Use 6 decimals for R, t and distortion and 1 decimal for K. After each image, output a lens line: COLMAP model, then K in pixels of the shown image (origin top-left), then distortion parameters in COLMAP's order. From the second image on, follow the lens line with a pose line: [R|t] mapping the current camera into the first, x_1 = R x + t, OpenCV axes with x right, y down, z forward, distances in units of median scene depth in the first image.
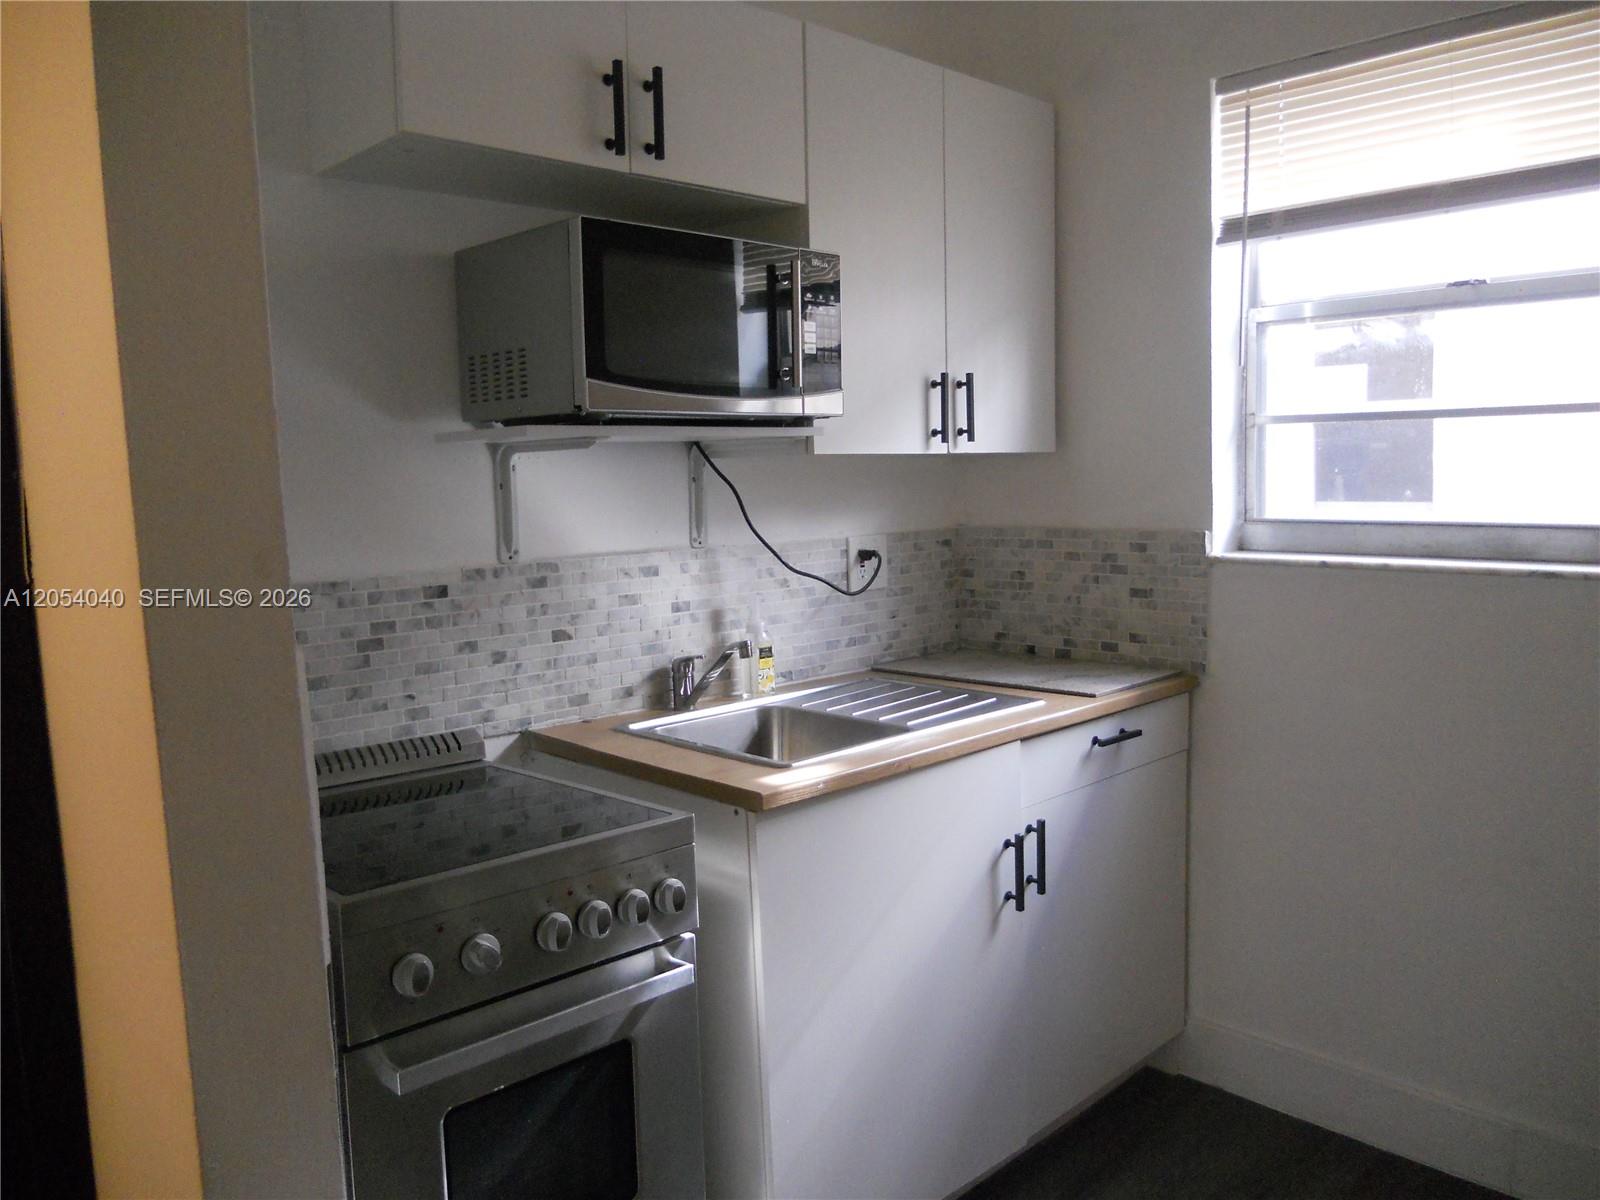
lens RADIAL K [[1258.0, 0, 798.8], [0, 1258.0, 602.3], [0, 0, 1]] dist [-0.025394, 0.007741]
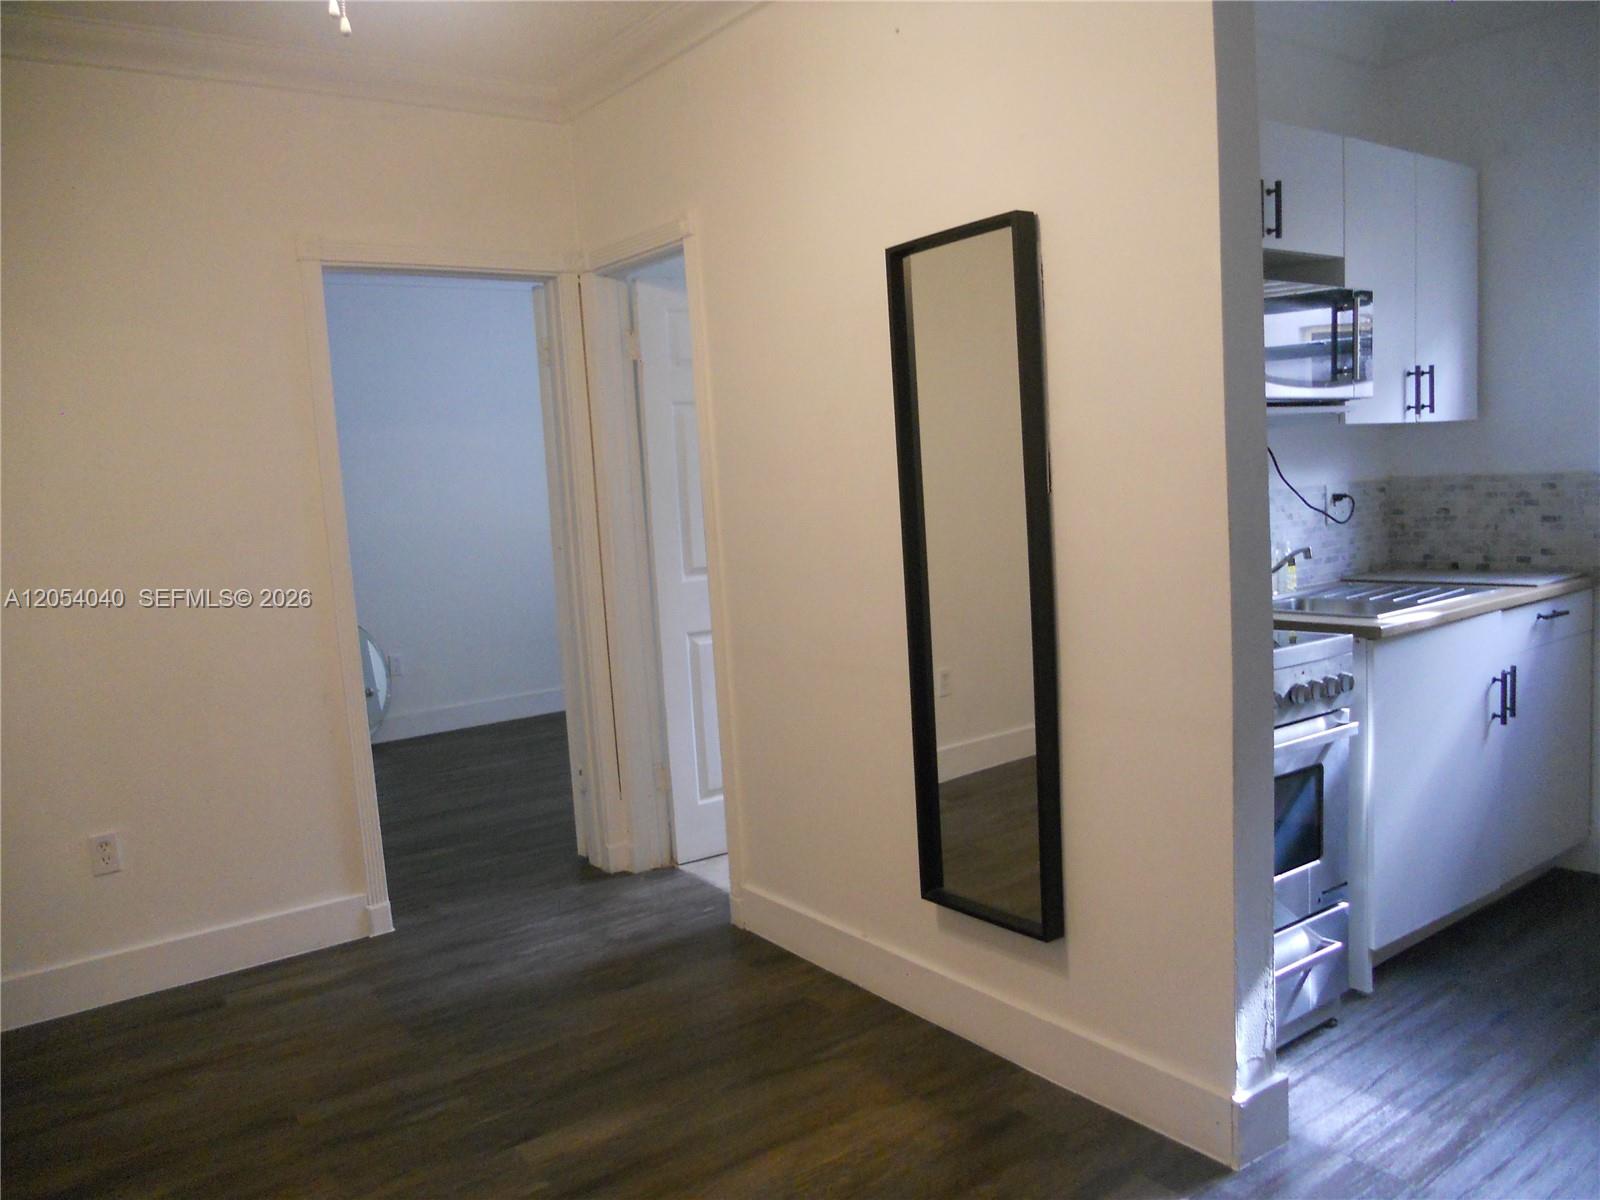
lens RADIAL K [[1258.0, 0, 808.7], [0, 1258.0, 594.4], [0, 0, 1]] dist [-0.025394, 0.007741]
pose [[0.992854, -0.016073, -0.118251, -0.400807], [0.015736, 0.999869, -0.003781, 0.072080], [0.118296, 0.001894, 0.992977, -0.492277]]
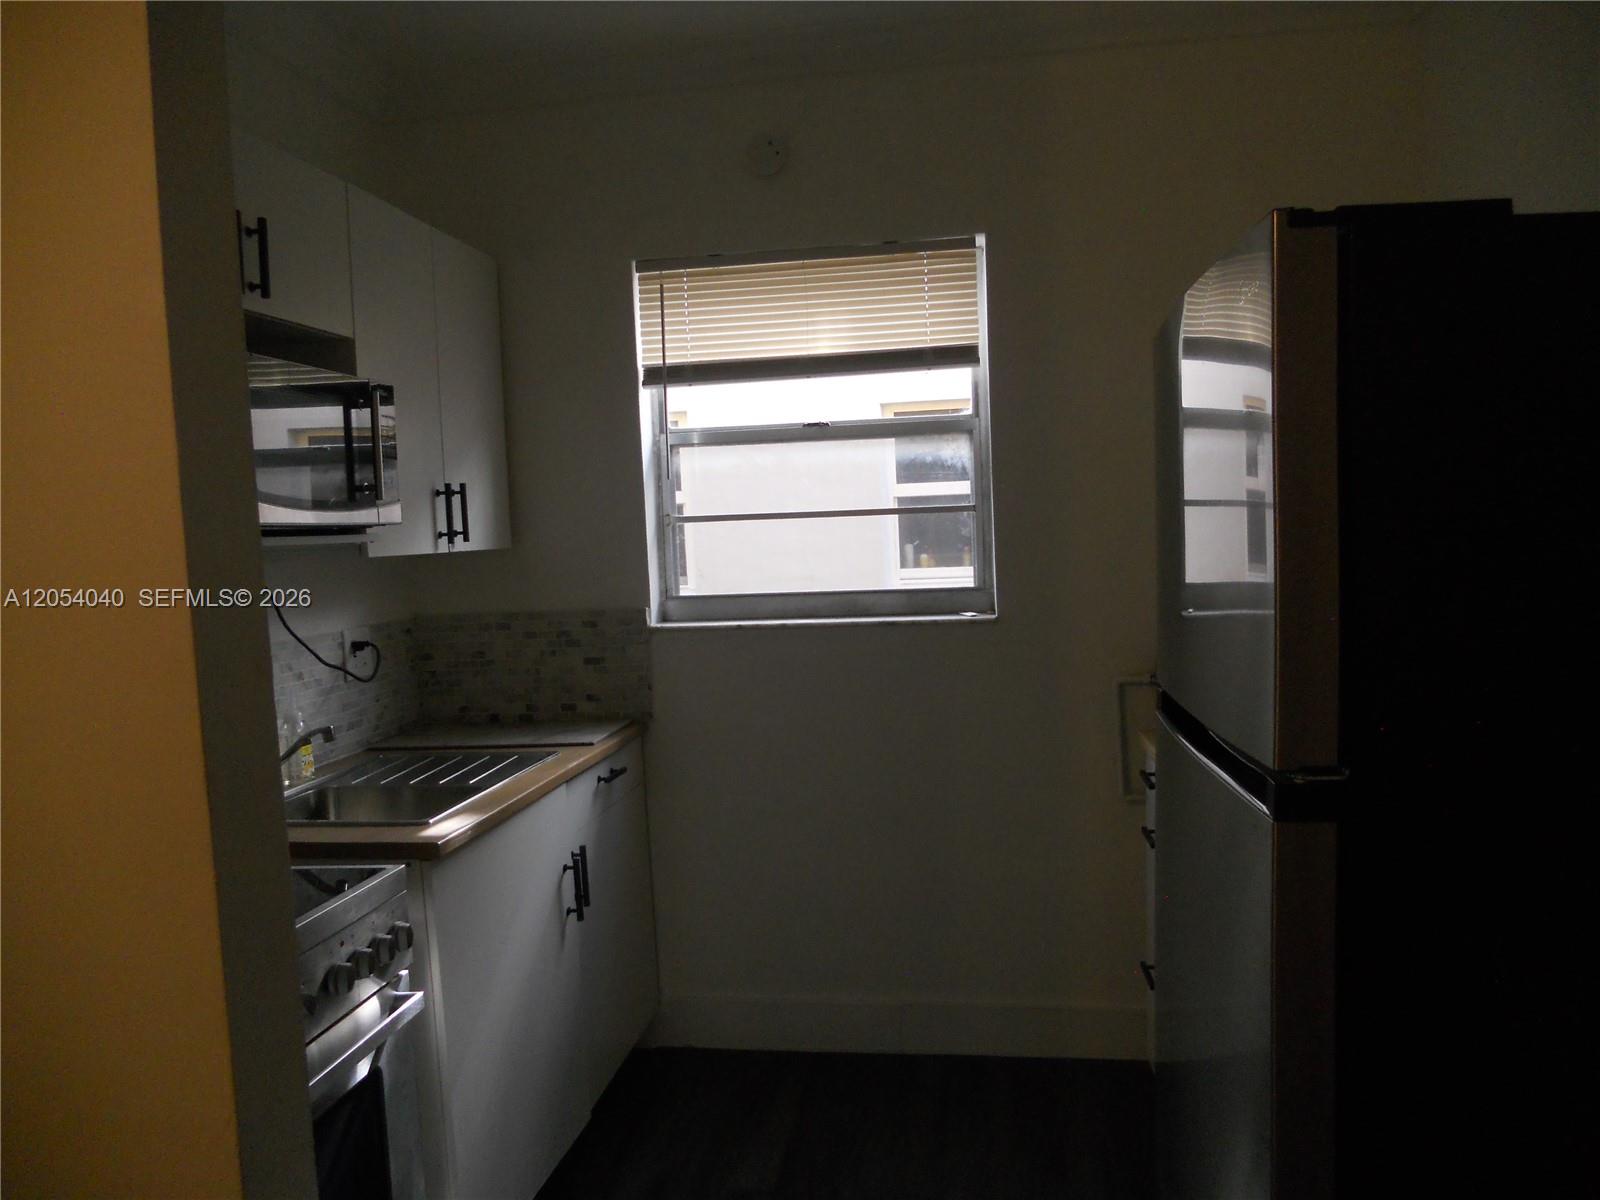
lens RADIAL K [[1258.0, 0, 790.7], [0, 1258.0, 614.6], [0, 0, 1]] dist [-0.025394, 0.007741]
pose [[0.804892, -0.053935, 0.590965, -0.314146], [0.087942, 0.995706, -0.028903, 0.000368], [-0.586869, 0.075234, 0.806179, -0.115845]]
